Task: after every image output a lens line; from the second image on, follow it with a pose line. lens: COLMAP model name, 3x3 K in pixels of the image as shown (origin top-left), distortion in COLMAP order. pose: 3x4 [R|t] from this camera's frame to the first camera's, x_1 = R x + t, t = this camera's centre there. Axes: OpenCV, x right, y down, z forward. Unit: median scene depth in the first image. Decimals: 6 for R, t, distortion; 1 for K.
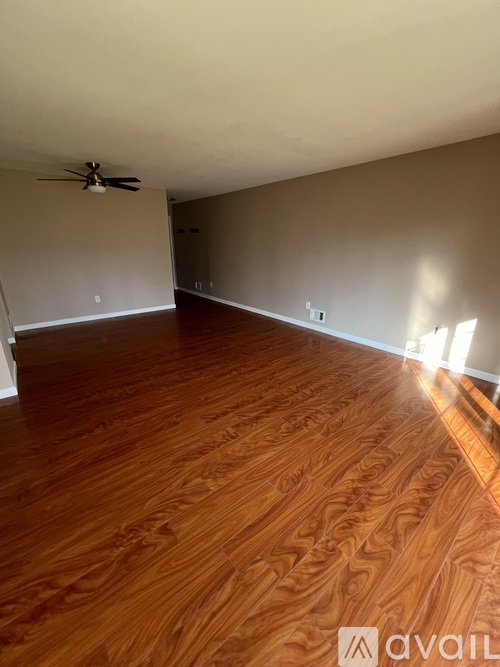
lens RADIAL K [[271.2, 0, 250.4], [0, 271.2, 330.9], [0, 0, 1]] dist [0.000850, 0.000079]
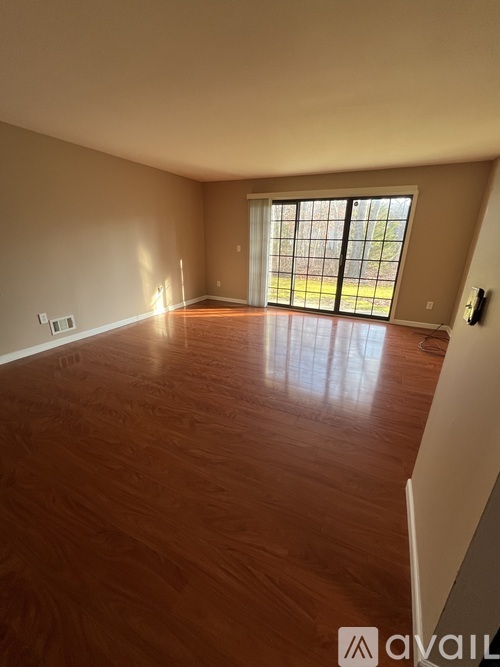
lens RADIAL K [[271.2, 0, 250.5], [0, 271.2, 333.0], [0, 0, 1]] dist [0.000850, 0.000079]
pose [[-0.411066, -0.315229, 0.855369, -0.960517], [0.256573, 0.860372, 0.440374, -0.359602], [-0.874754, 0.400487, -0.272790, 1.132382]]
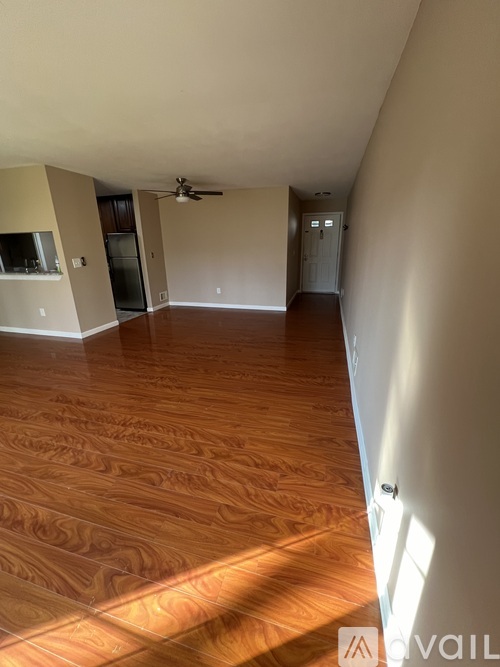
lens RADIAL K [[271.2, 0, 252.1], [0, 271.2, 333.5], [0, 0, 1]] dist [0.000850, 0.000079]
pose [[0.576002, 0.244462, -0.780038, 0.850855], [-0.234520, 0.963542, 0.128796, -0.208576], [0.783085, 0.108748, 0.612333, 0.679394]]
